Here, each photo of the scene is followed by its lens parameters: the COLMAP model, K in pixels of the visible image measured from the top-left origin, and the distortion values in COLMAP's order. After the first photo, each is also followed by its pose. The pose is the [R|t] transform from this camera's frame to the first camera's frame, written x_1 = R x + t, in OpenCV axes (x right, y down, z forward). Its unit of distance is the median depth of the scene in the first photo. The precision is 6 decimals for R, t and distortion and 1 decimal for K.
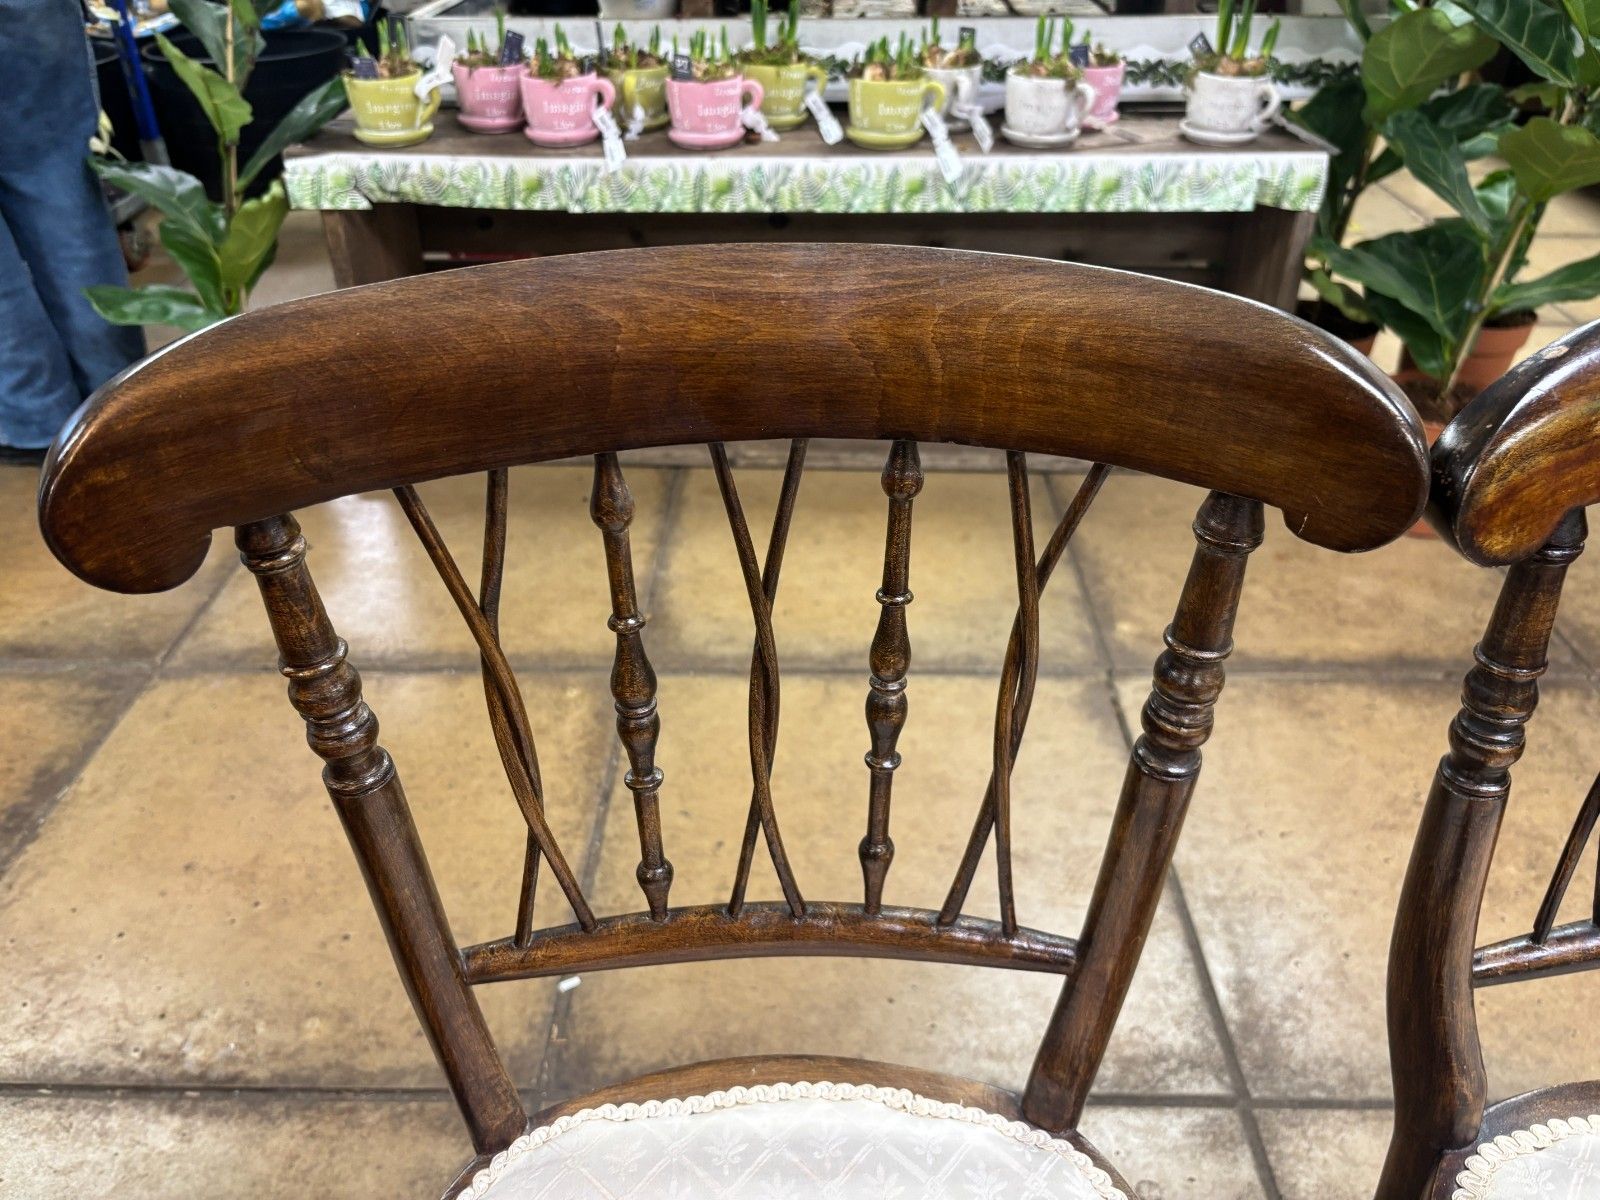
lens RADIAL K [[1242.2, 0, 803.3], [0, 1242.2, 591.2], [0, 0, 1]] dist [0.042578, -0.057417]
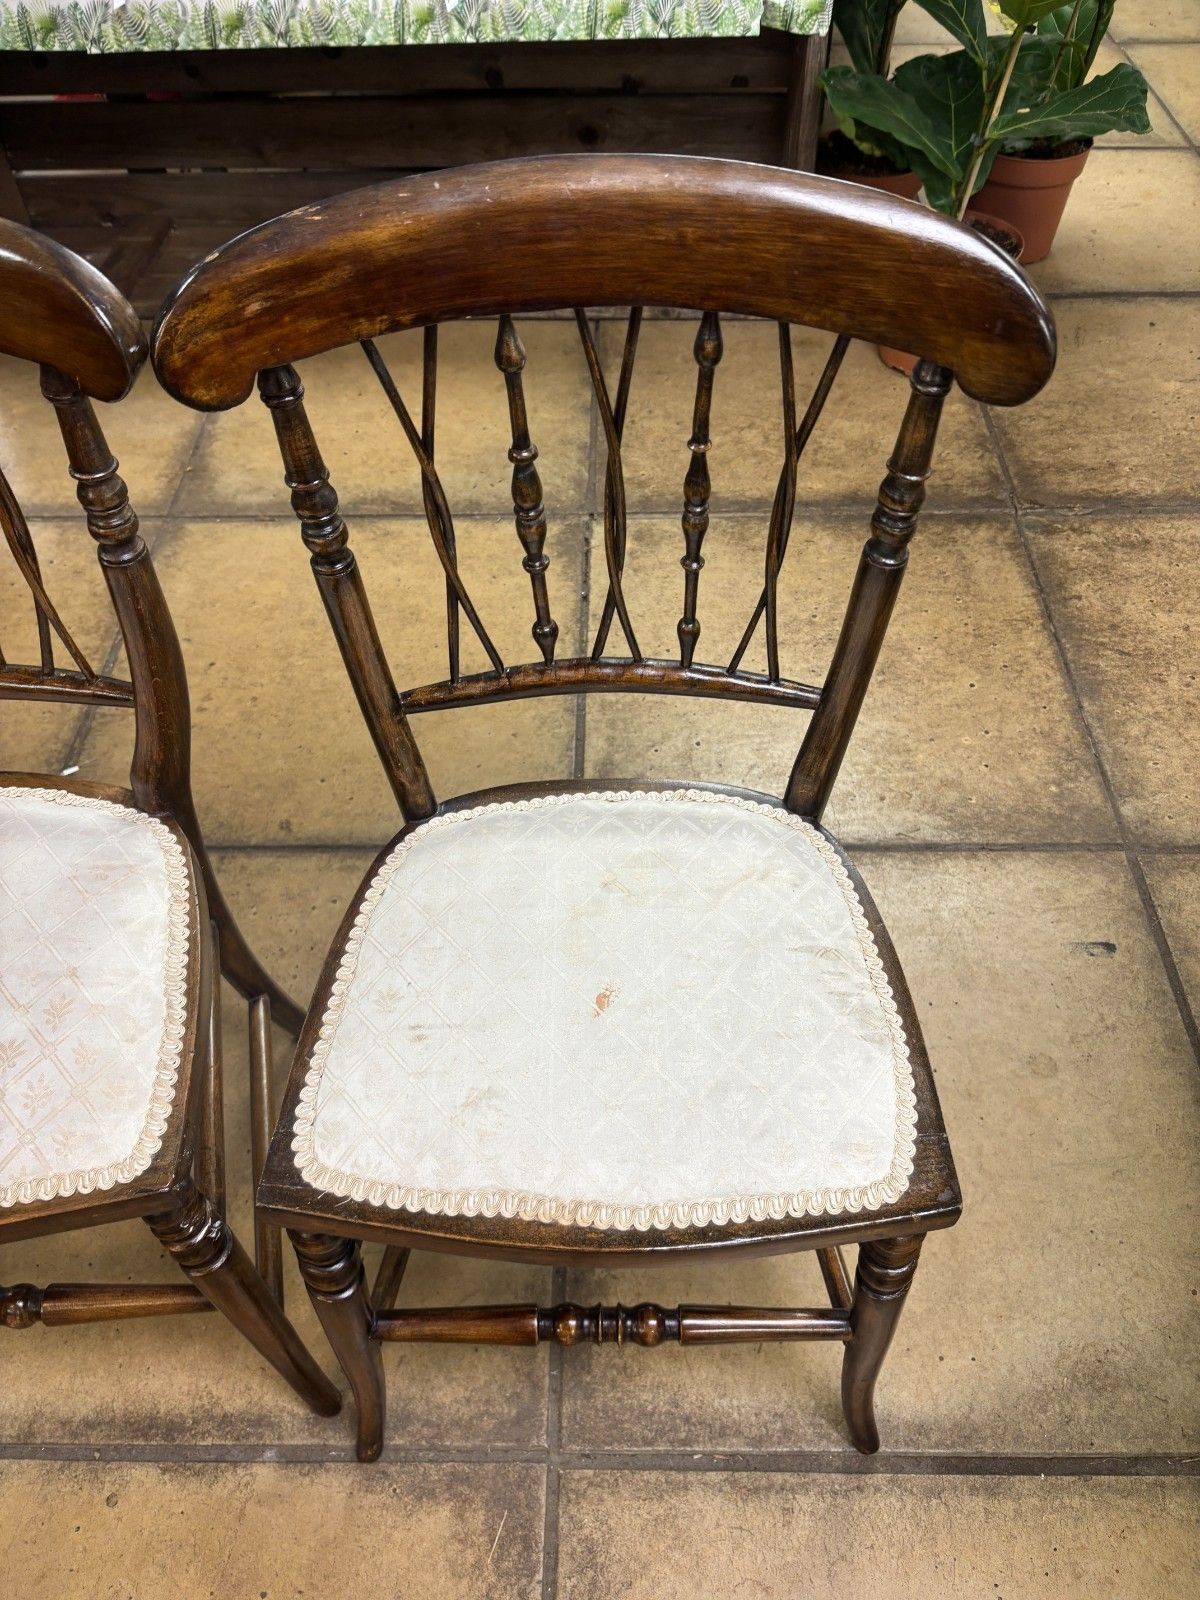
lens RADIAL K [[1242.2, 0, 607.8], [0, 1242.2, 814.1], [0, 0, 1]] dist [0.042578, -0.057417]
pose [[0.999804, -0.010112, -0.017000, 0.382659], [0.014506, 0.959111, 0.282658, 0.009974], [0.013446, -0.282850, 0.959070, -0.209389]]
